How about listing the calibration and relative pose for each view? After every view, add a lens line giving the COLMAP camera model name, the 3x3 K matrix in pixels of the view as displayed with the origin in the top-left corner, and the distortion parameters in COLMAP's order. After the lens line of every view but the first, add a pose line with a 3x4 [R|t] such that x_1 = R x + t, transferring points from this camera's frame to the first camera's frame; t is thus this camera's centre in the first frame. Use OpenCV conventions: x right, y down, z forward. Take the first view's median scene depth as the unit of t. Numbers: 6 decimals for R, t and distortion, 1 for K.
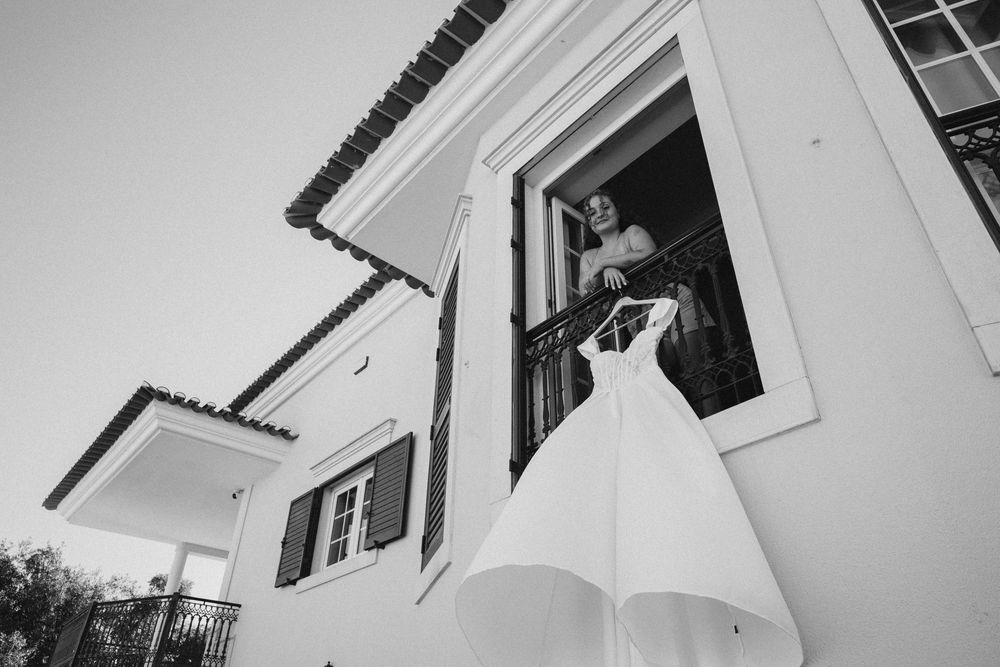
lens RADIAL K [[669.9, 0, 500.5], [0, 669.9, 311.3], [0, 0, 1]] dist [-0.003490, -0.003720]
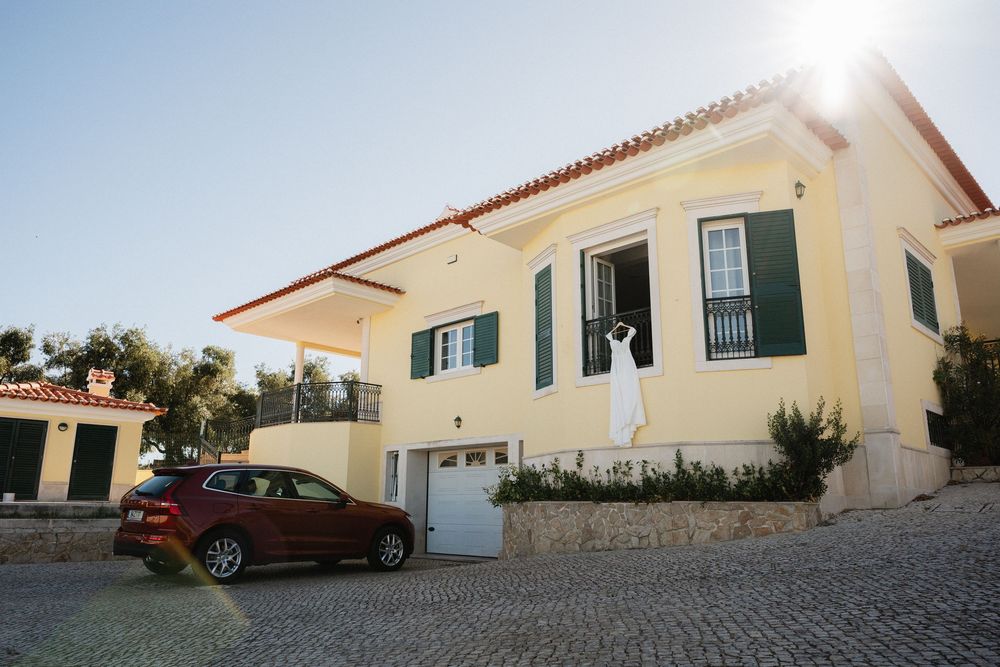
lens RADIAL K [[708.2, 0, 500.0], [0, 708.2, 333.5], [0, 0, 1]] dist [0.001228, -0.000403]
pose [[0.996284, 0.021047, 0.083521, -0.271292], [-0.050392, 0.928840, 0.367038, -0.475305], [-0.069853, -0.369882, 0.926449, -0.860375]]
